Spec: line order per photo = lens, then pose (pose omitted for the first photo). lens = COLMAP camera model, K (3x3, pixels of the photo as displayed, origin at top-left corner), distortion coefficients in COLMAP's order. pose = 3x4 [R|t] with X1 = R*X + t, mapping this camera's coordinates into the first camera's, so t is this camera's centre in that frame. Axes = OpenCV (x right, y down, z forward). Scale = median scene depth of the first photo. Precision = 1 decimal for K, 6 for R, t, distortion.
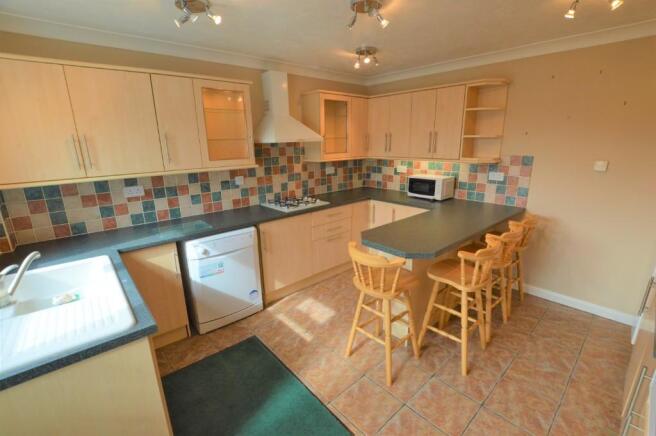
lens RADIAL K [[295.0, 0, 329.5], [0, 295.0, 222.5], [0, 0, 1]] dist [-0.028191, 0.002872]
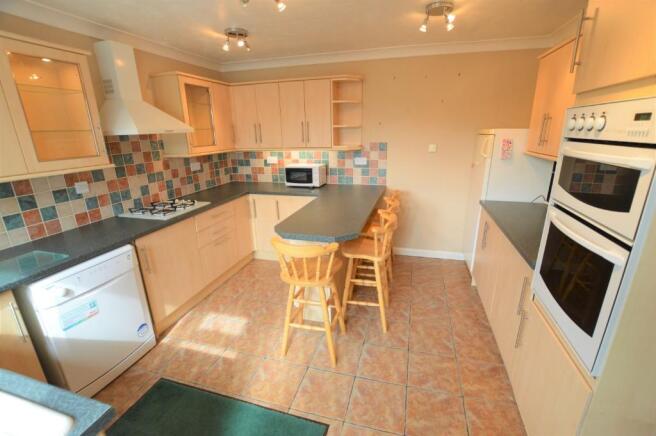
lens RADIAL K [[295.0, 0, 329.8], [0, 295.0, 222.1], [0, 0, 1]] dist [-0.028191, 0.002872]
pose [[0.845201, -0.160526, 0.509771, -0.181632], [0.149566, 0.986759, 0.062748, -0.011670], [-0.513093, 0.023210, 0.858019, 0.072629]]
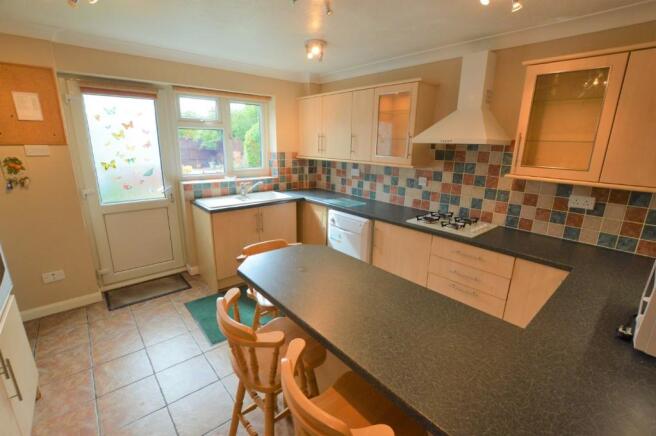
lens RADIAL K [[295.0, 0, 327.1], [0, 295.0, 220.4], [0, 0, 1]] dist [-0.028191, 0.002872]
pose [[-0.013867, 0.276052, -0.961043, 0.731526], [-0.288526, 0.919147, 0.268181, -0.213789], [0.957372, 0.281005, 0.066903, 0.738600]]
